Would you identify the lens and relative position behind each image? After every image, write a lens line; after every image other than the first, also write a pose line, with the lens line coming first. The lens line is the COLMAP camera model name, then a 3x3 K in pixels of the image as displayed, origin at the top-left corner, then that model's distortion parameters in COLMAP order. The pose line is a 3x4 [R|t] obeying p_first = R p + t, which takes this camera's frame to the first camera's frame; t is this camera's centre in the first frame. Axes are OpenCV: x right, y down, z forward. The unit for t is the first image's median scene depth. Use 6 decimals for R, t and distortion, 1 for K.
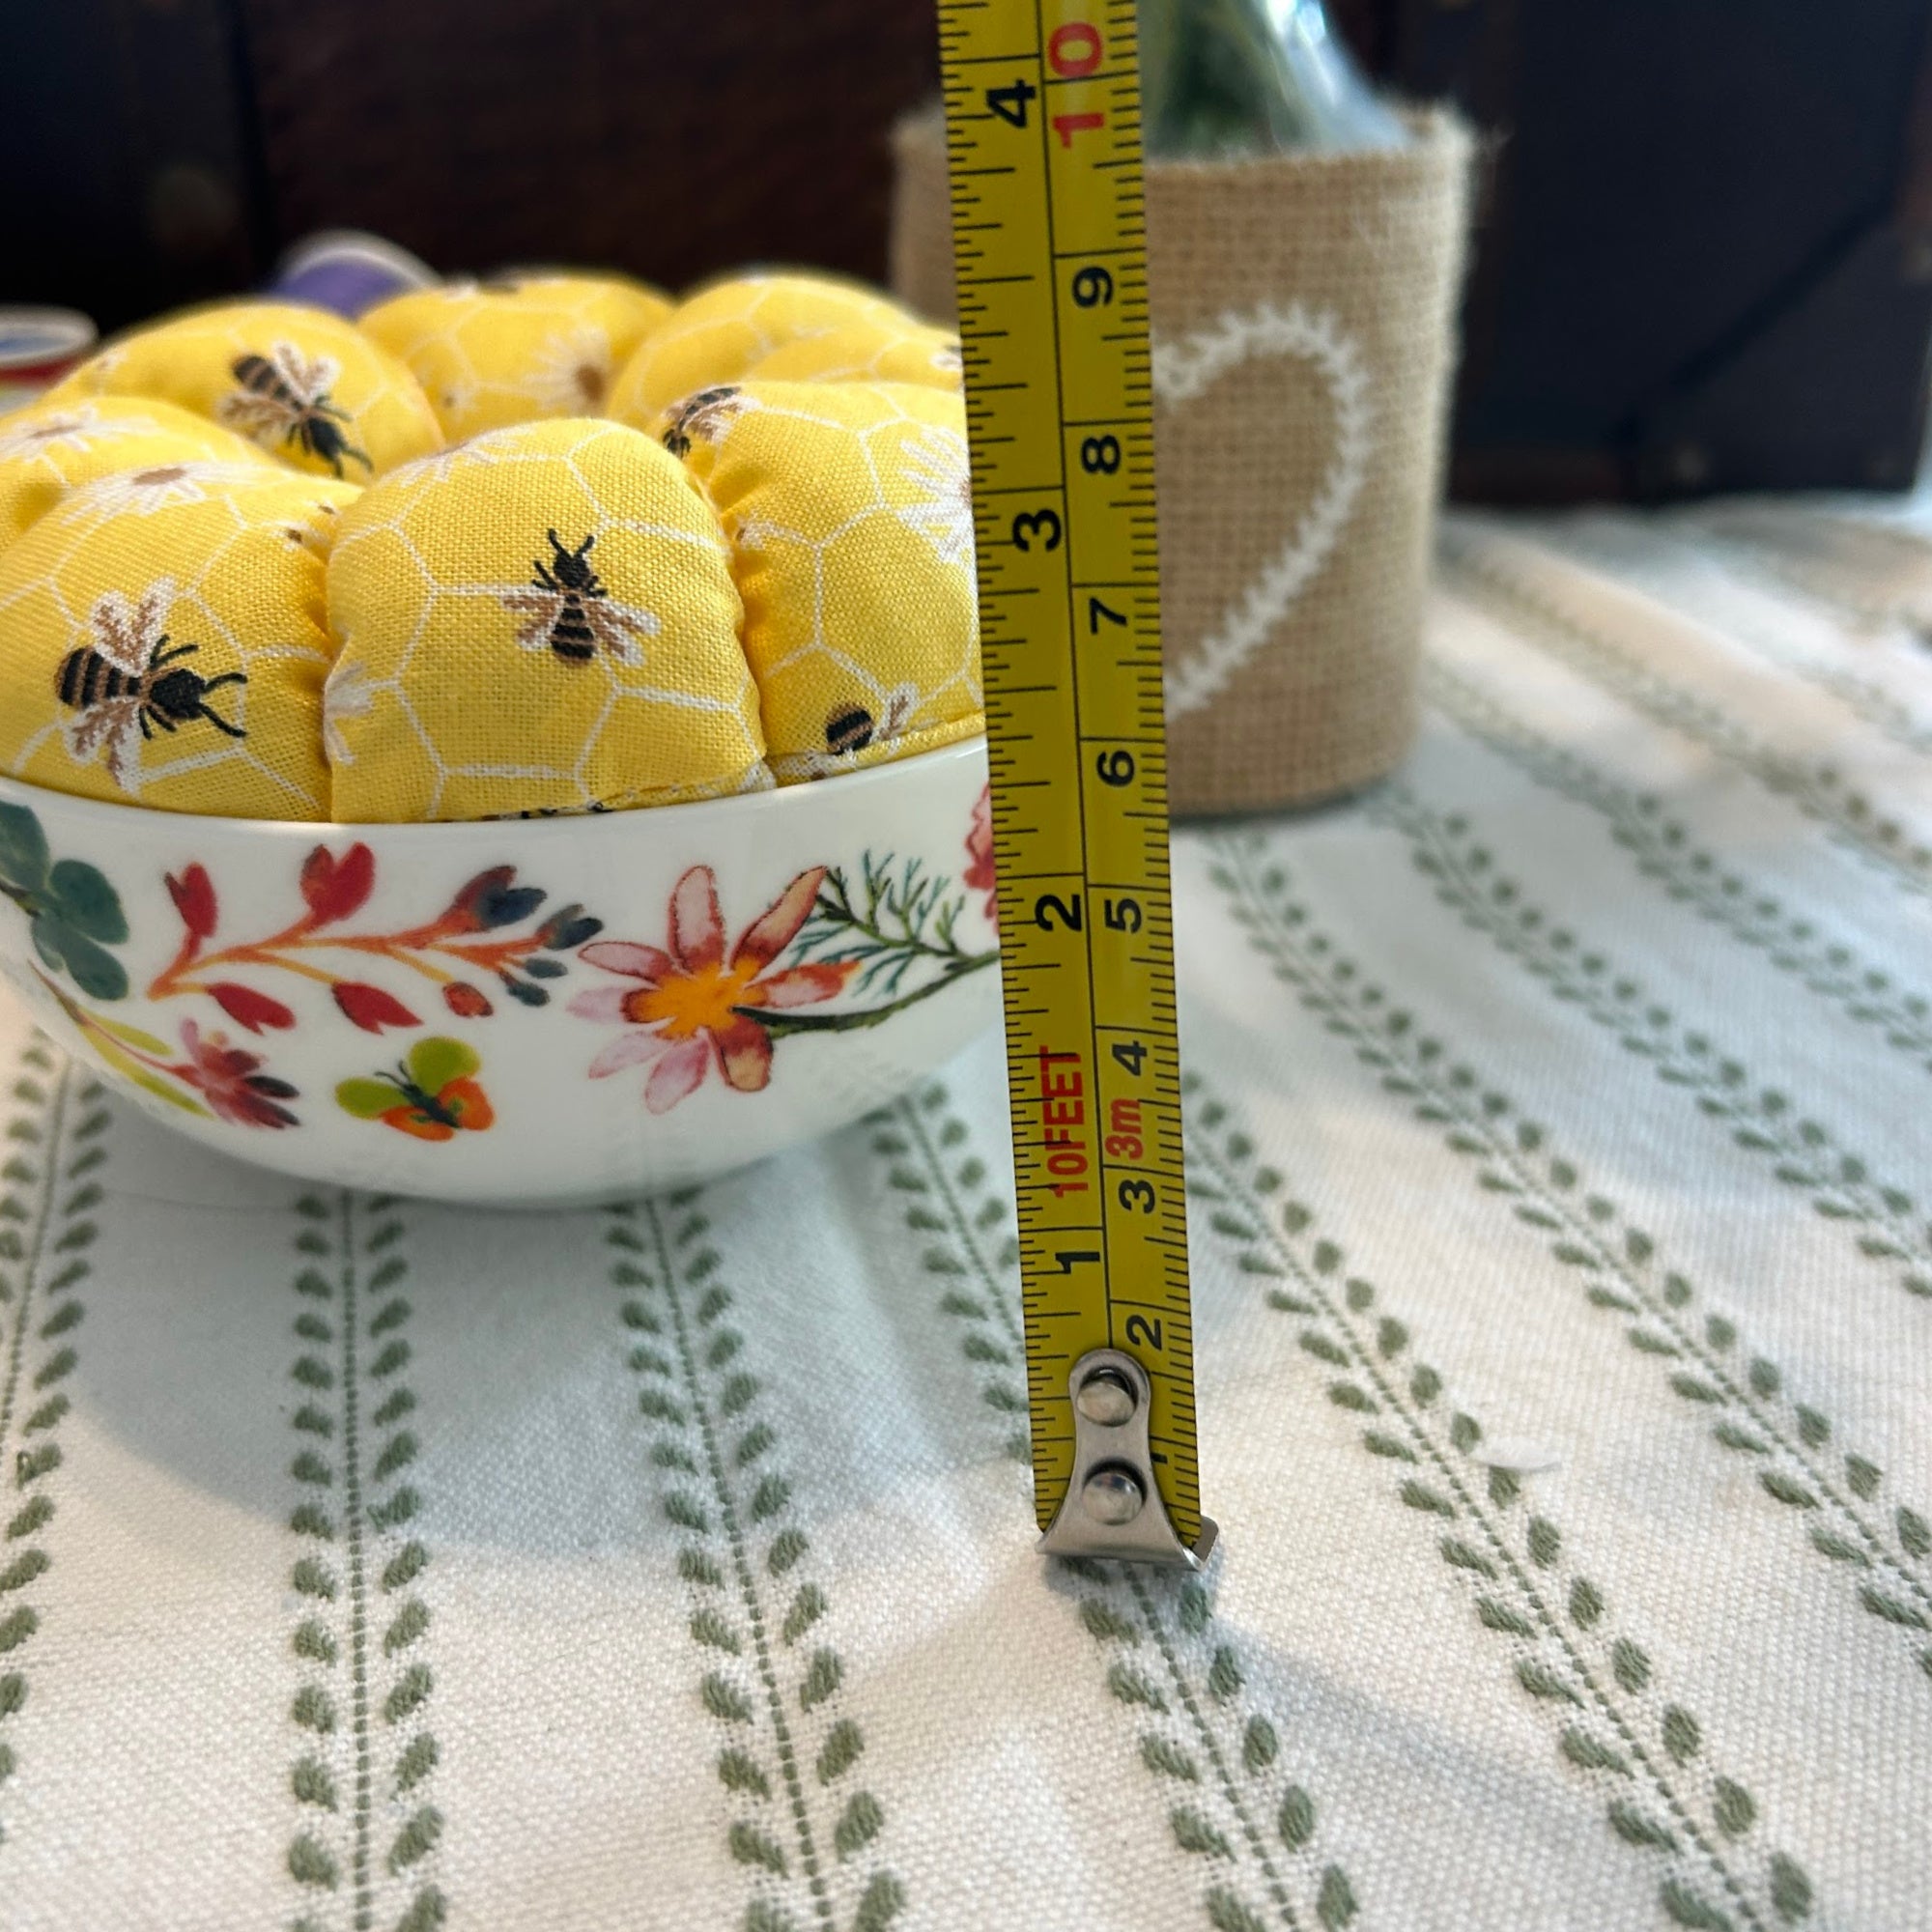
lens RADIAL K [[2317.5, 0, 975.9], [0, 2317.5, 912.8], [0, 0, 1]] dist [0.126729, -0.380509]
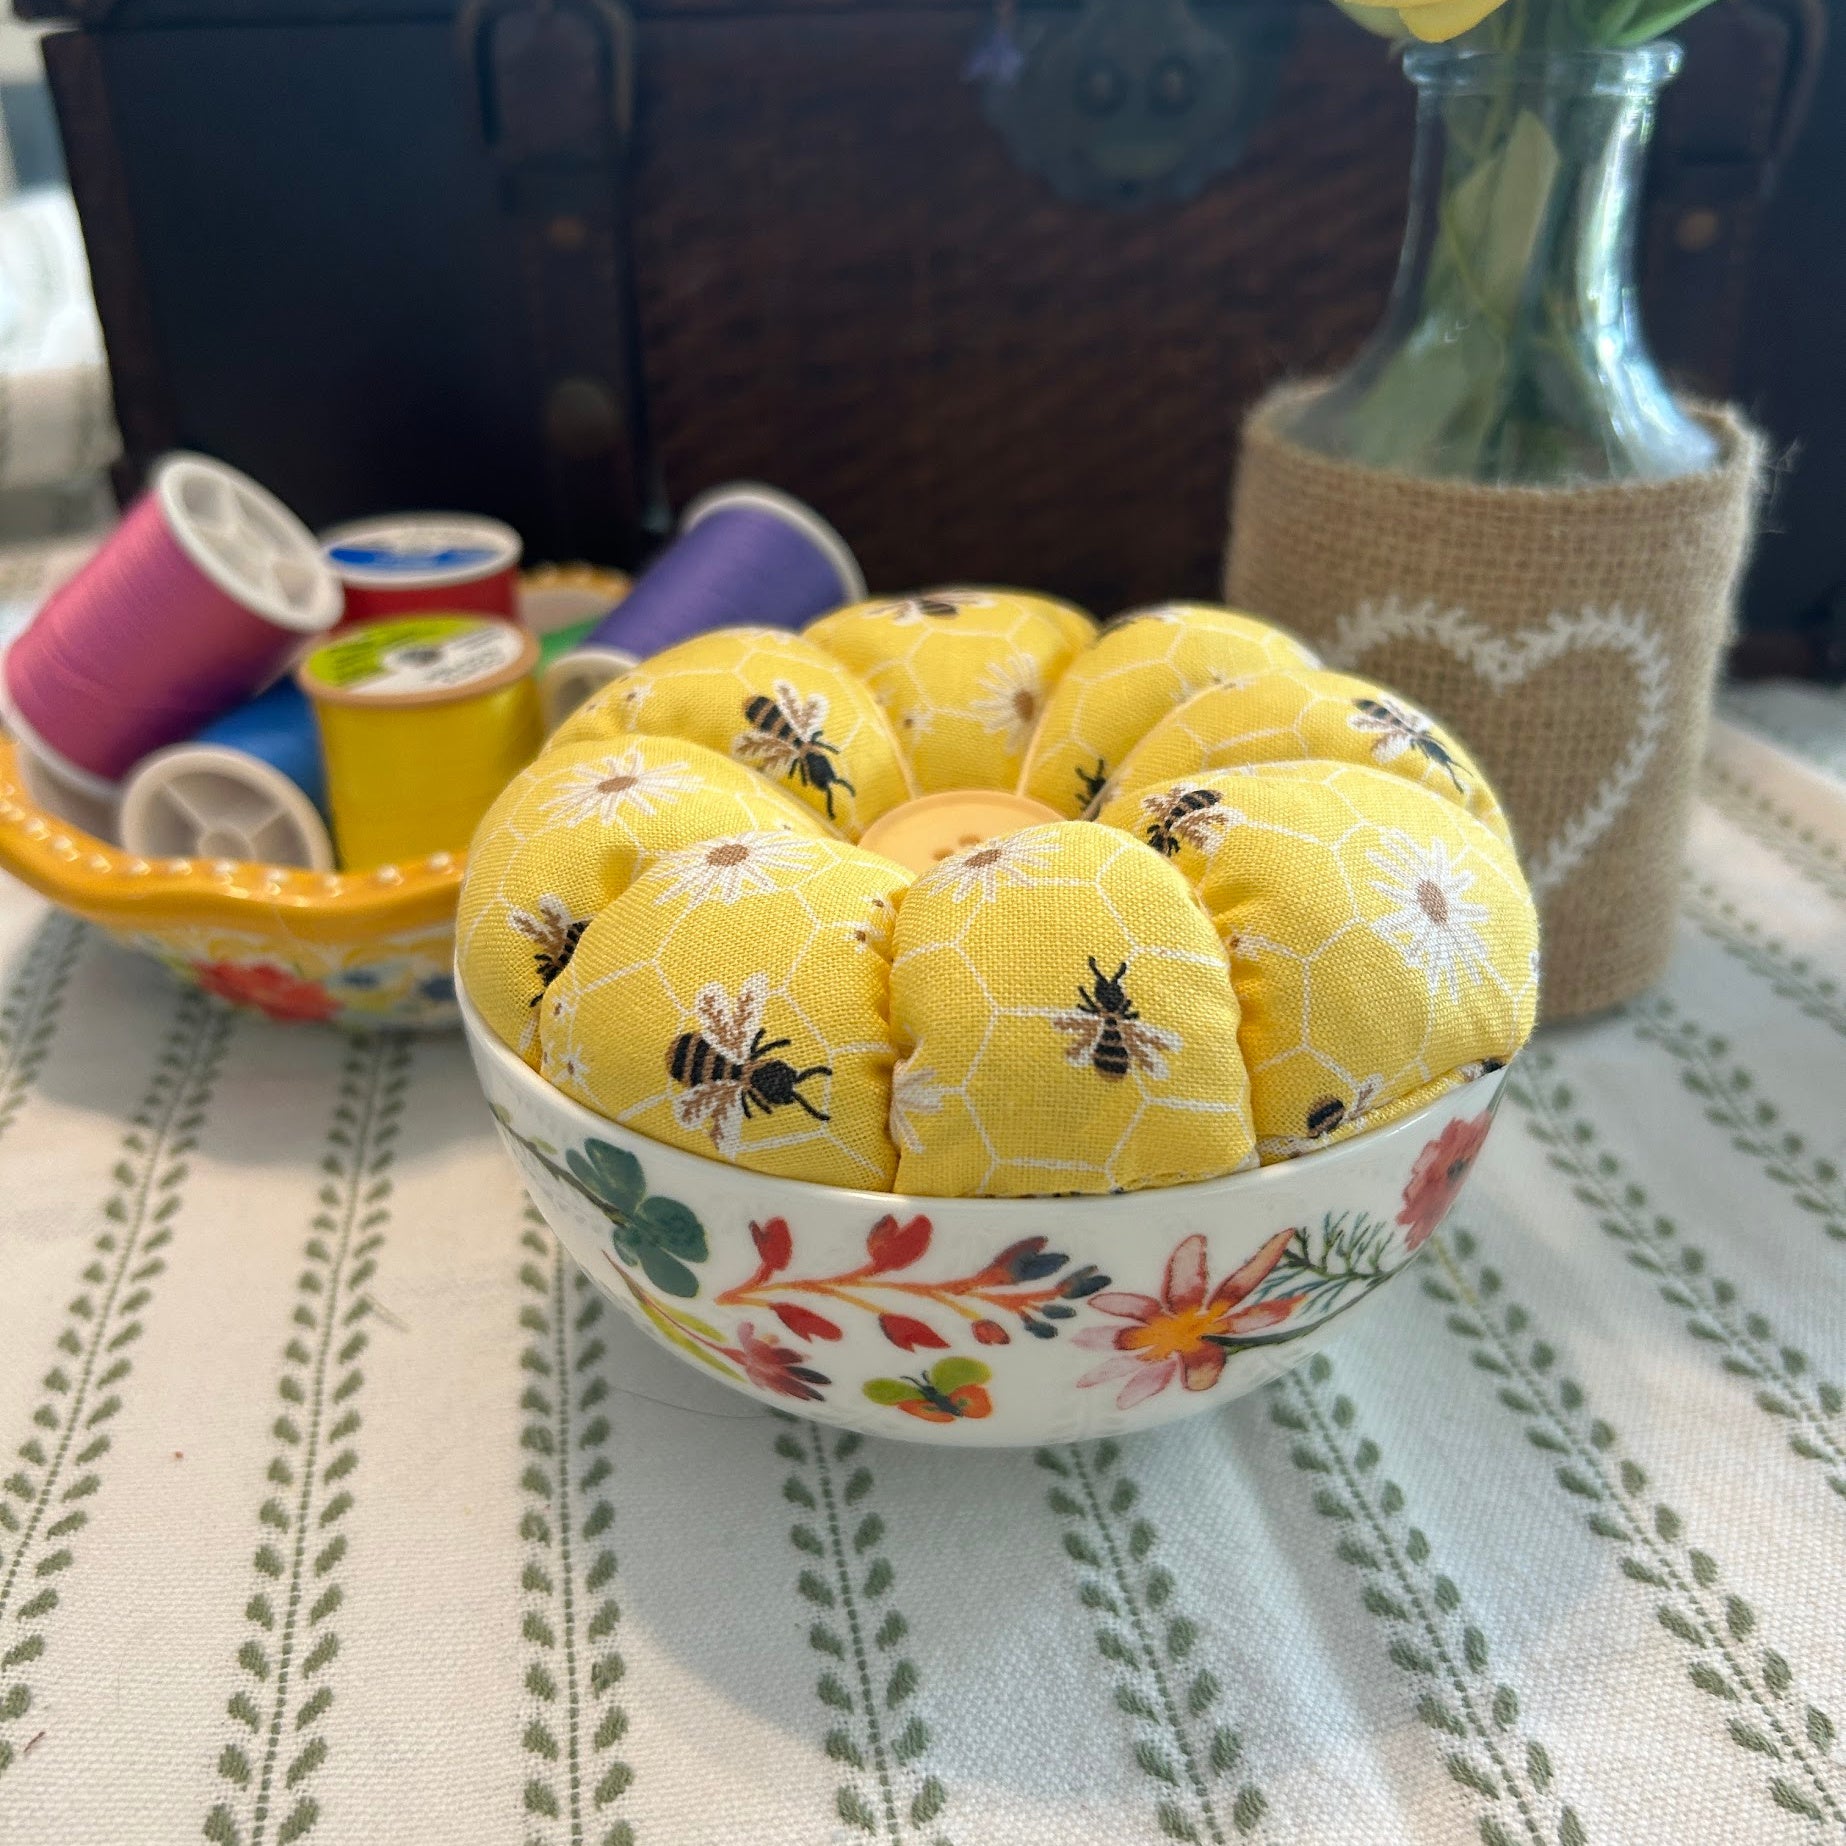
lens RADIAL K [[1993.9, 0, 915.7], [0, 1993.9, 925.6], [0, 0, 1]] dist [0.197202, -0.683523]
pose [[0.996854, 0.038094, -0.069500, -0.194206], [-0.034592, 0.998103, 0.050925, -0.220631], [0.071309, -0.048360, 0.996281, -0.009796]]
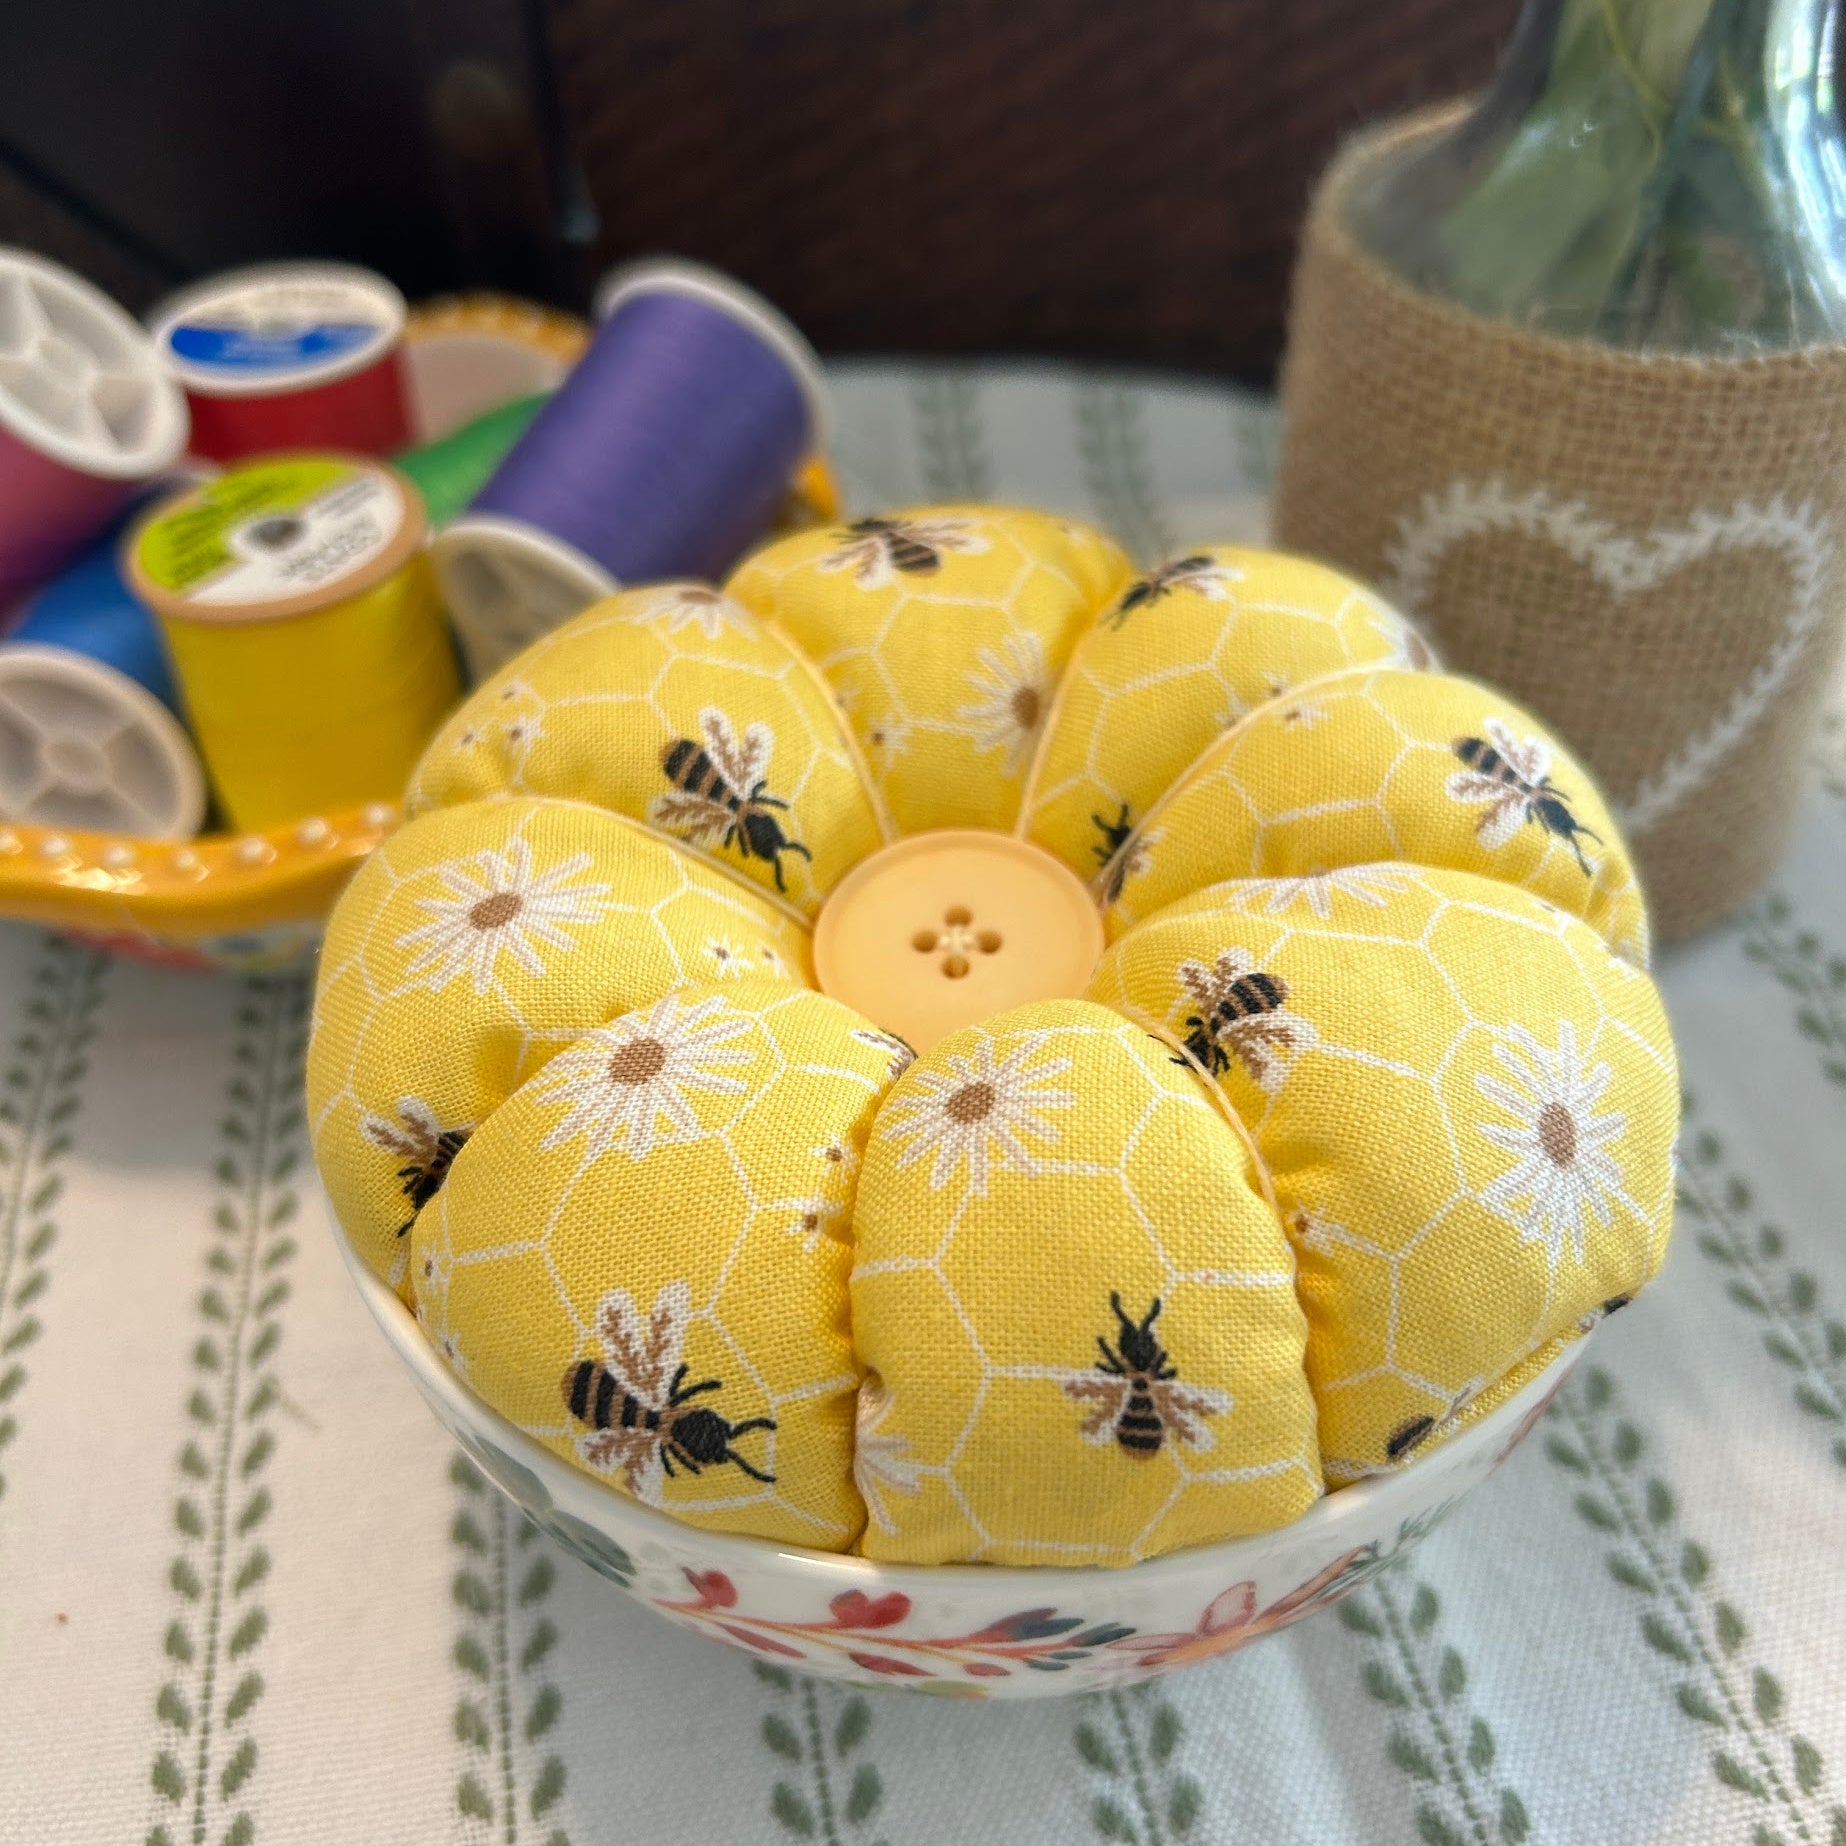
lens RADIAL K [[1988.8, 0, 942.3], [0, 1988.8, 948.2], [0, 0, 1]] dist [0.105134, -0.283327]
pose [[0.997924, 0.036066, -0.053355, -0.204396], [-0.017412, 0.948723, 0.315629, -0.509294], [0.062003, -0.314045, 0.947381, 0.308489]]
